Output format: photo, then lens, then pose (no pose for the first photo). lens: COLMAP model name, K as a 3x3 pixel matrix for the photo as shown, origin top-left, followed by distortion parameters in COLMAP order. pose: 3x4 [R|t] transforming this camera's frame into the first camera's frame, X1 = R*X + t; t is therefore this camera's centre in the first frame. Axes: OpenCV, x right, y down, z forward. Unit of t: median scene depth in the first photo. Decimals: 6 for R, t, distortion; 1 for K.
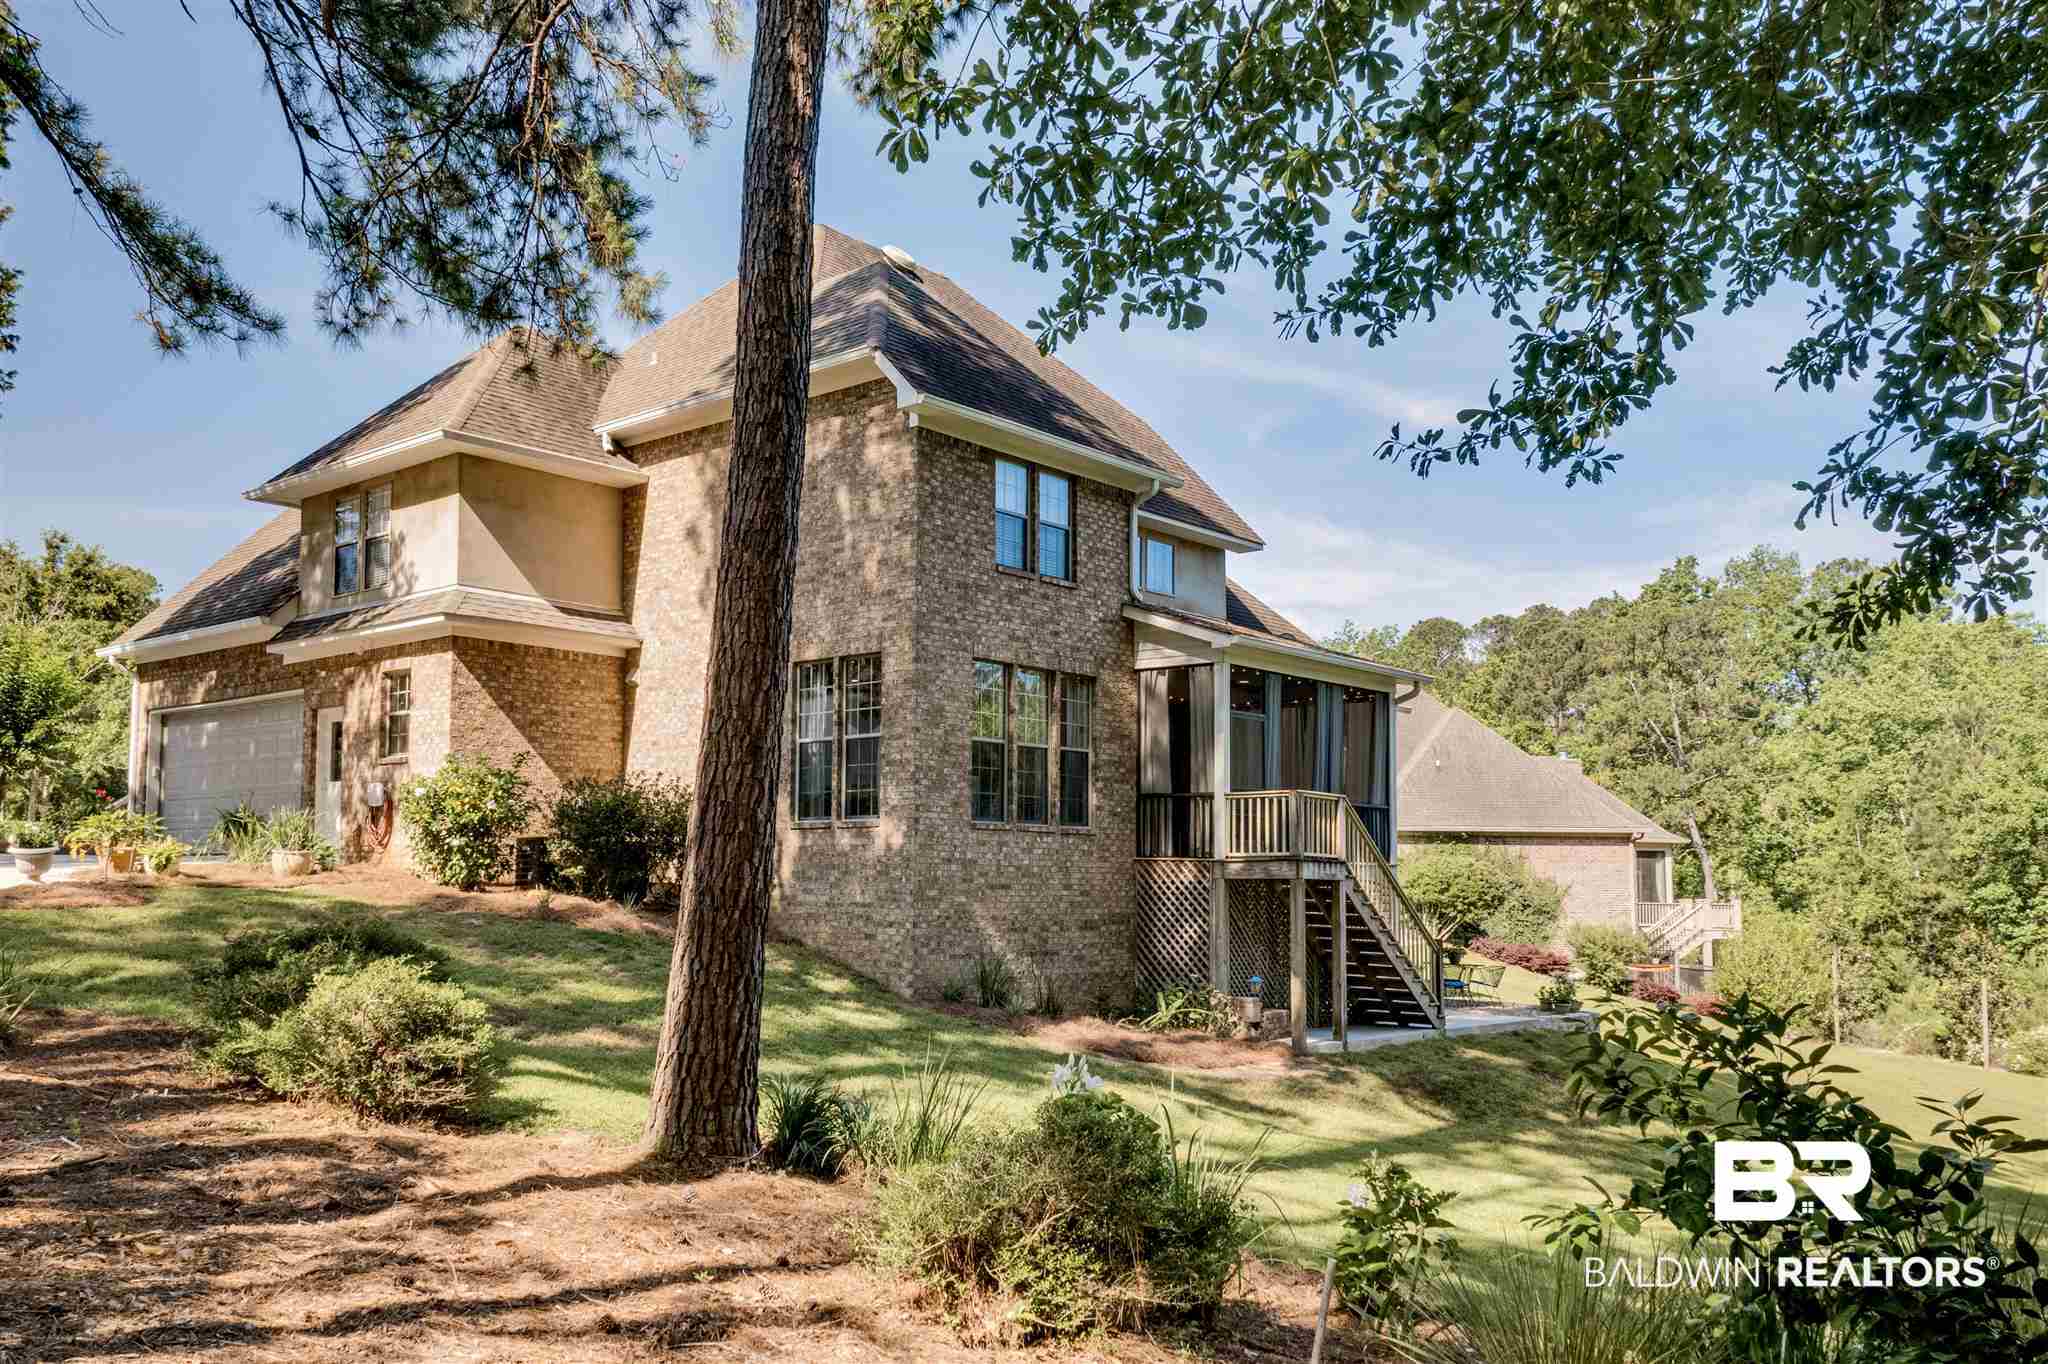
lens RADIAL K [[1694.6, 0, 1023.5], [0, 1694.6, 763.5], [0, 0, 1]] dist [0.087347, 0.000072]
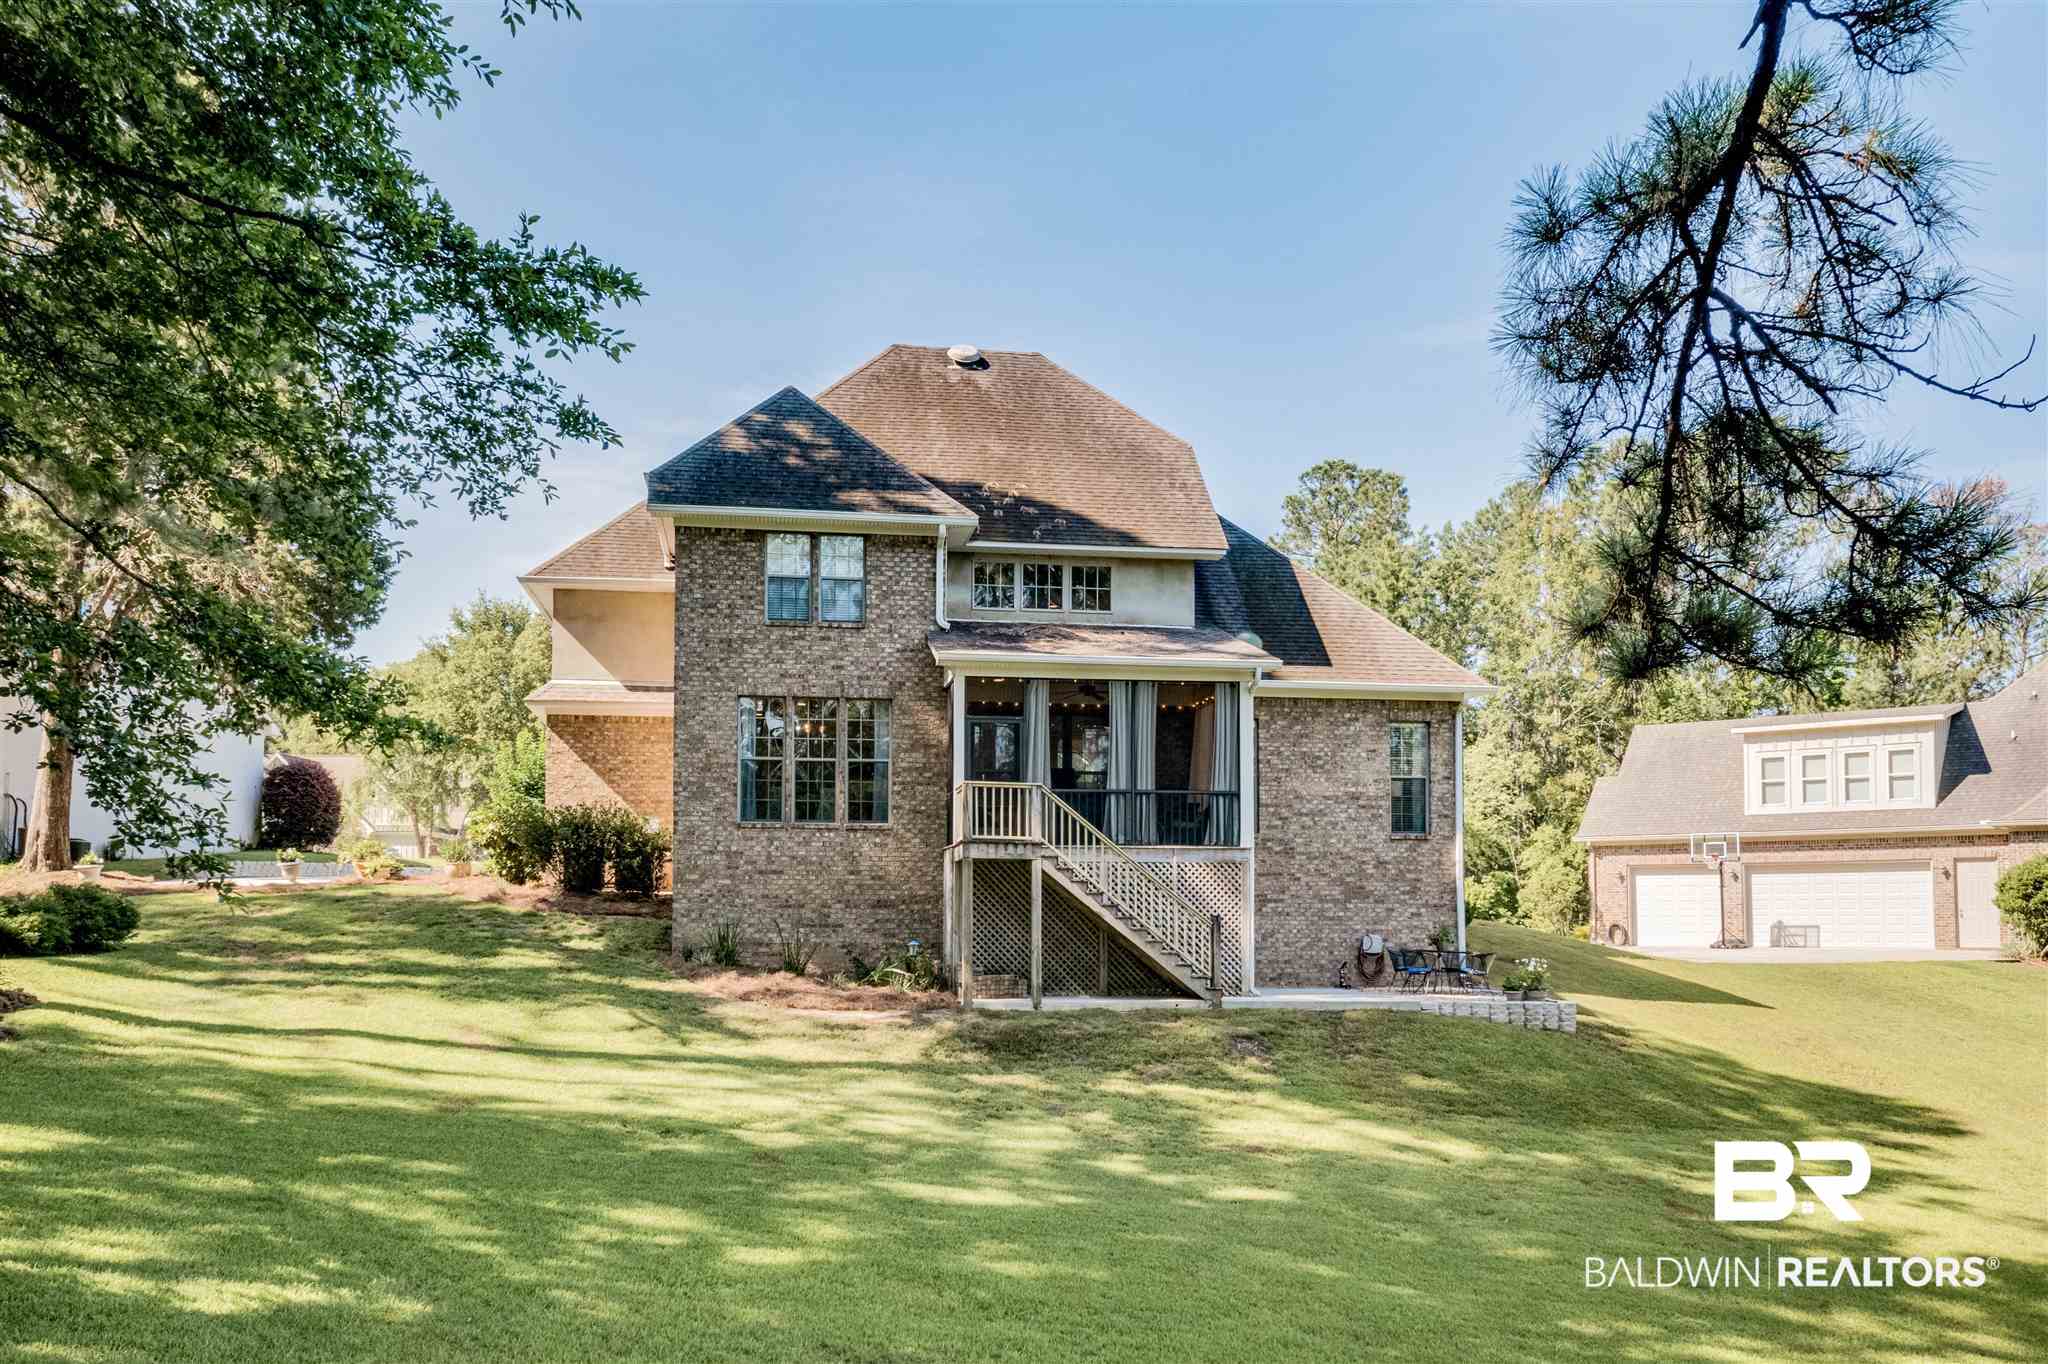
lens RADIAL K [[1769.1, 0, 1019.7], [0, 1769.1, 876.2], [0, 0, 1]] dist [0.030772, -0.001384]
pose [[0.757102, -0.033059, -0.652460, 0.930863], [0.053146, 0.998525, 0.011076, 0.066045], [0.651132, -0.043061, 0.757742, 0.101849]]
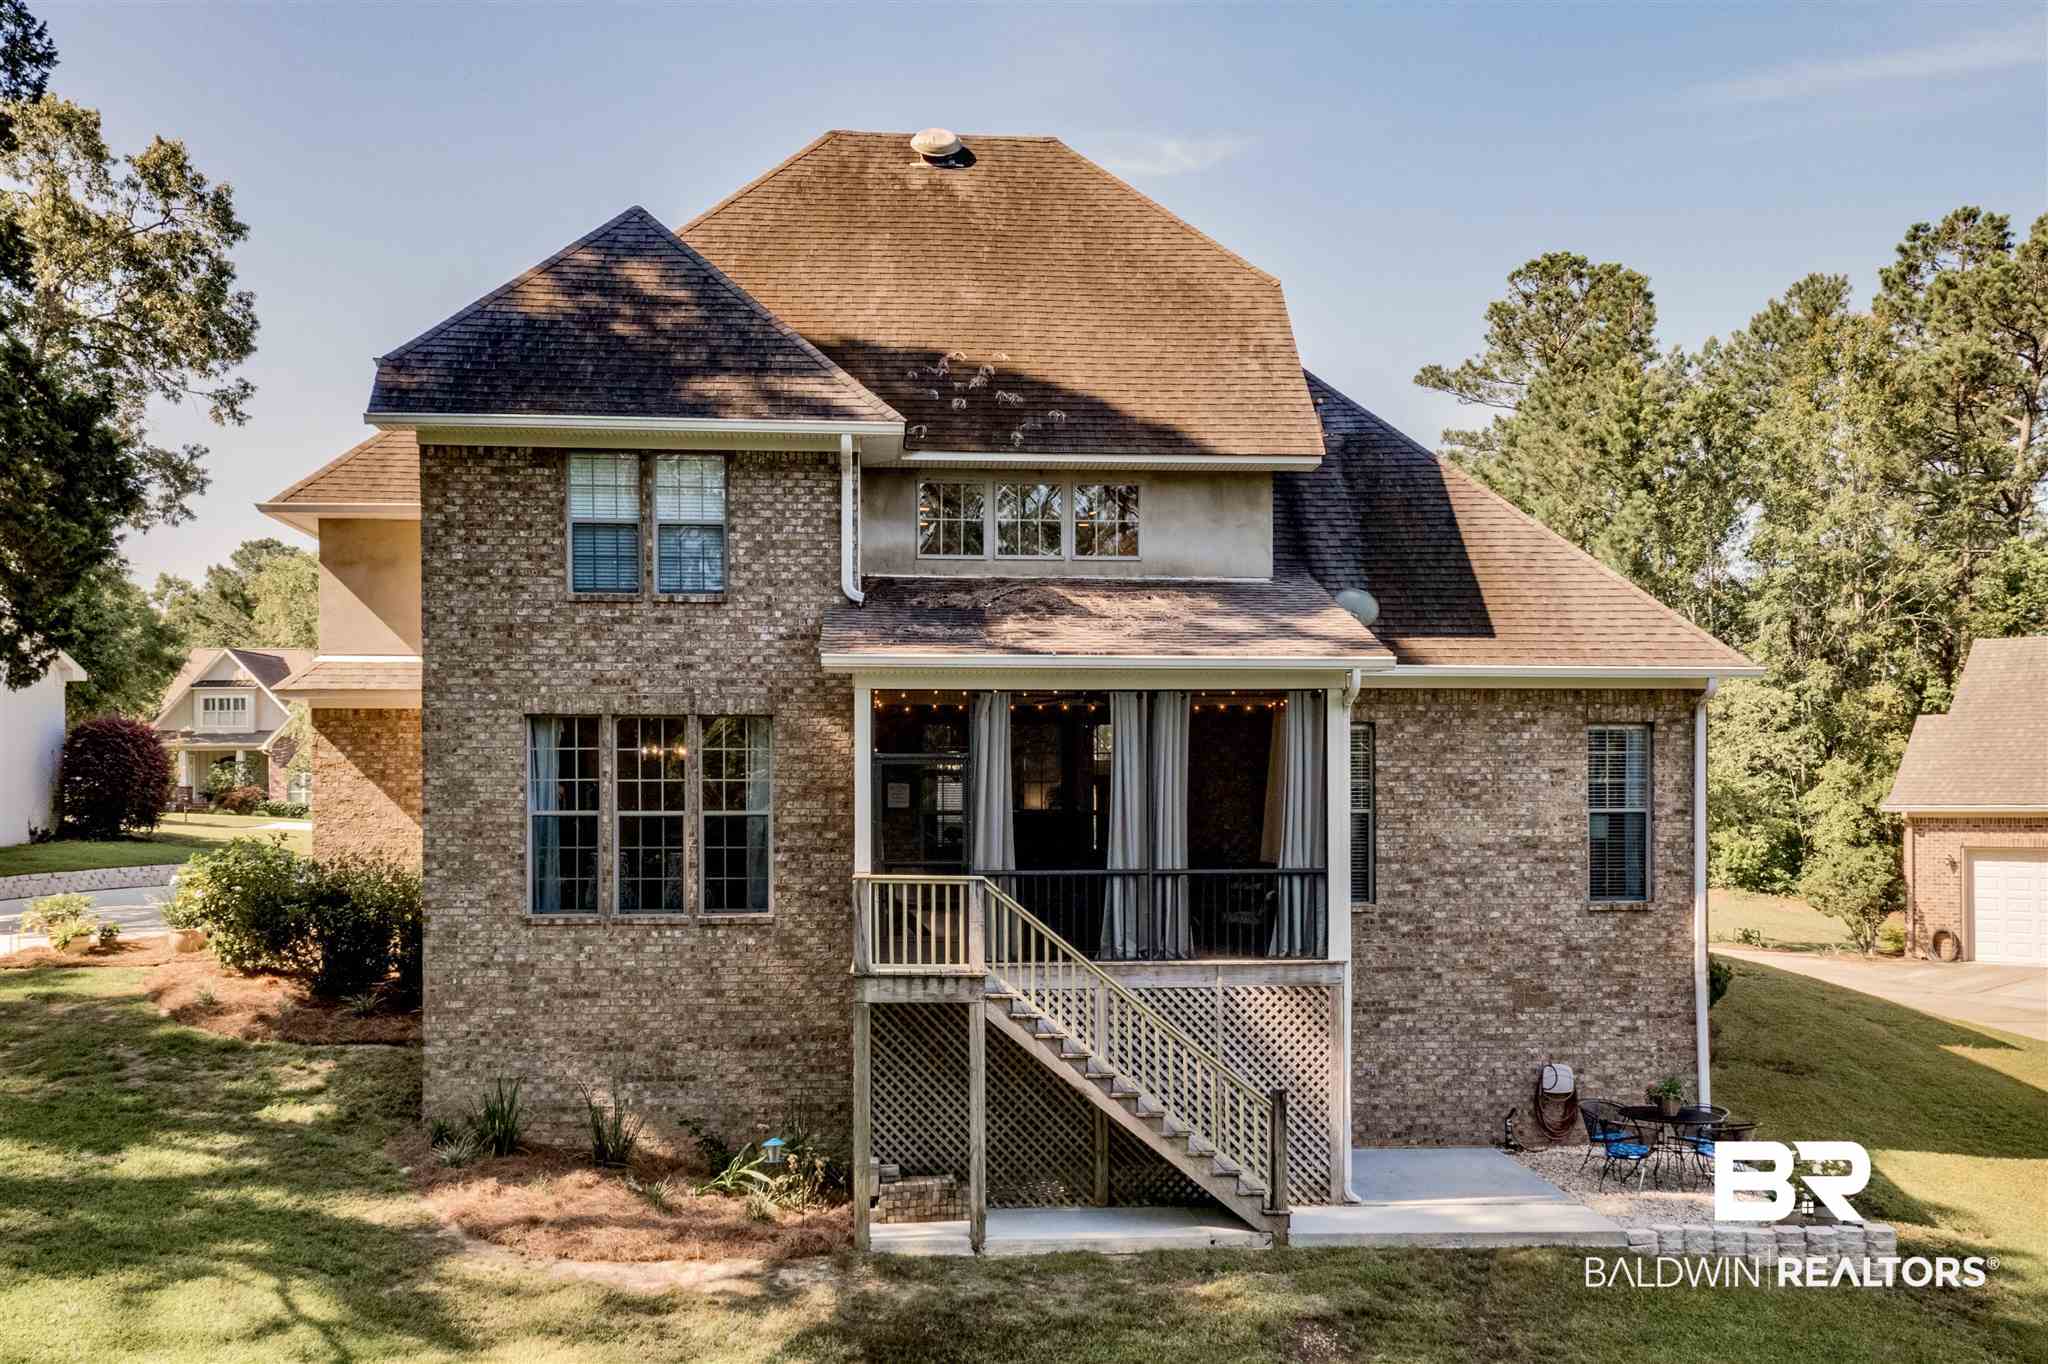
lens RADIAL K [[2078.5, 0, 1044.4], [0, 2078.5, 834.2], [0, 0, 1]] dist [0.056197, 0.017626]
pose [[0.706480, -0.005167, -0.707714, 0.786386], [0.060009, 0.996810, 0.052628, -0.039667], [0.705184, -0.079650, 0.704536, 0.430595]]
